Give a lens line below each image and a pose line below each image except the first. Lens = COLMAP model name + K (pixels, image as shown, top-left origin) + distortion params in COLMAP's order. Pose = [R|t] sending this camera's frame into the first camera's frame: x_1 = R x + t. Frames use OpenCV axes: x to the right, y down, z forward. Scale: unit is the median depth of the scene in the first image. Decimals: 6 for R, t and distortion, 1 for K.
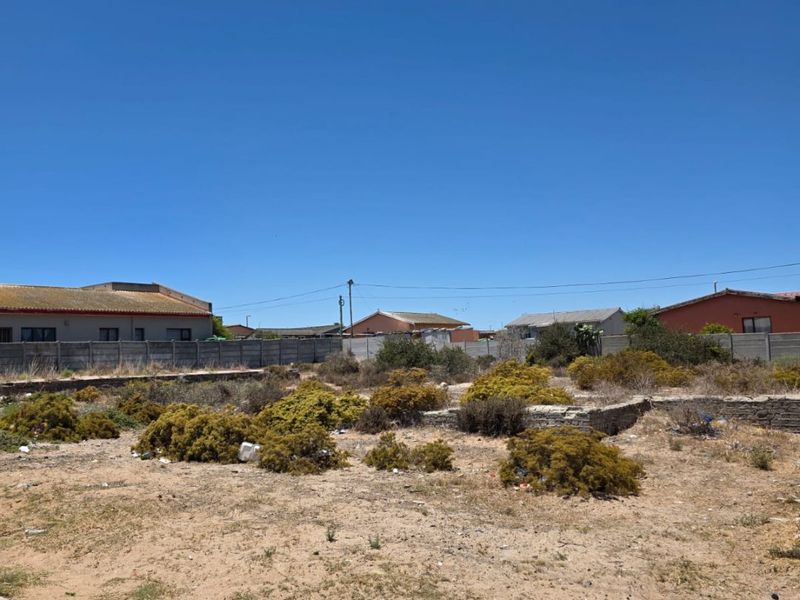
lens RADIAL K [[738.1, 0, 374.1], [0, 738.1, 322.8], [0, 0, 1]] dist [0.103469, -0.167648]
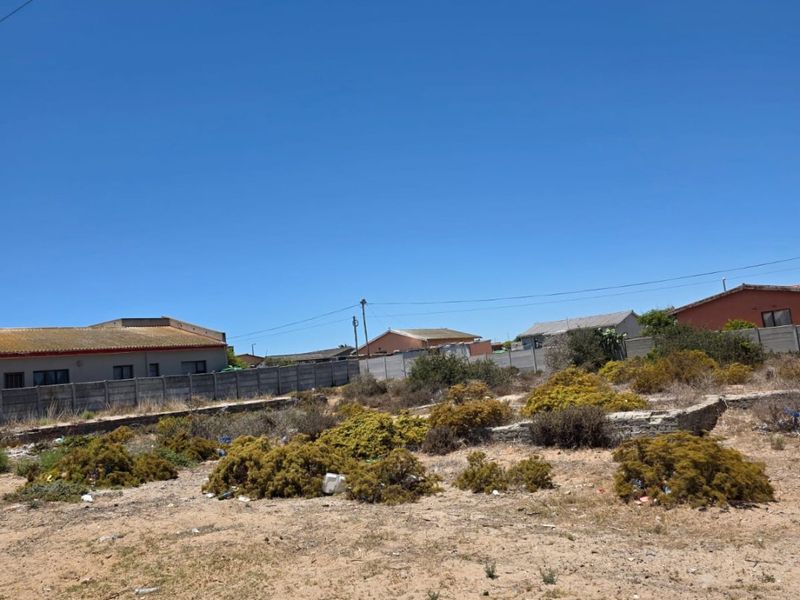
lens RADIAL K [[742.2, 0, 389.2], [0, 742.2, 298.6], [0, 0, 1]] dist [0.100276, -0.140265]
pose [[0.997510, -0.066704, 0.022880, -0.081915], [0.067943, 0.995972, -0.058514, 0.002729], [-0.018884, 0.059923, 0.998024, 0.040800]]
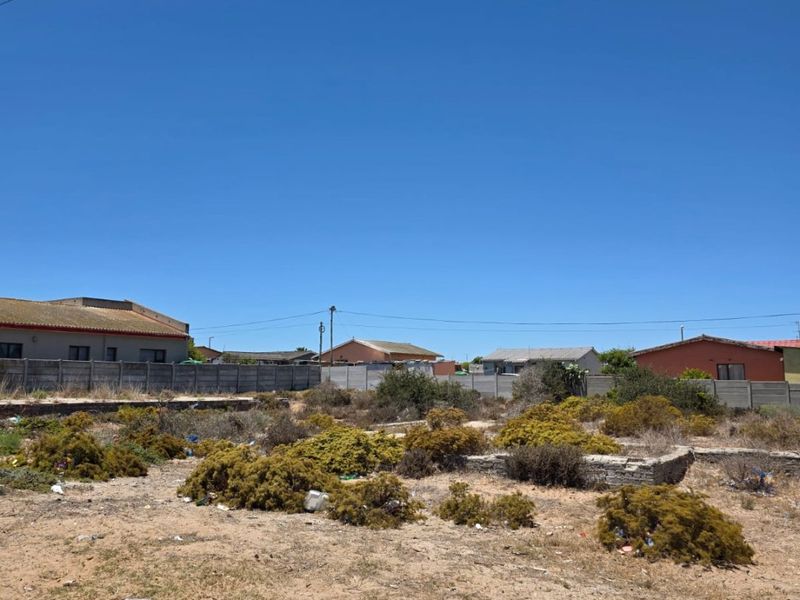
lens RADIAL K [[743.5, 0, 400.0], [0, 743.5, 300.0], [0, 0, 1]] dist [0.095958, -0.133877]
pose [[0.994869, 0.050587, 0.087622, -0.123759], [-0.044572, 0.996600, -0.069288, -0.009751], [-0.090829, 0.065027, 0.993741, 0.044535]]
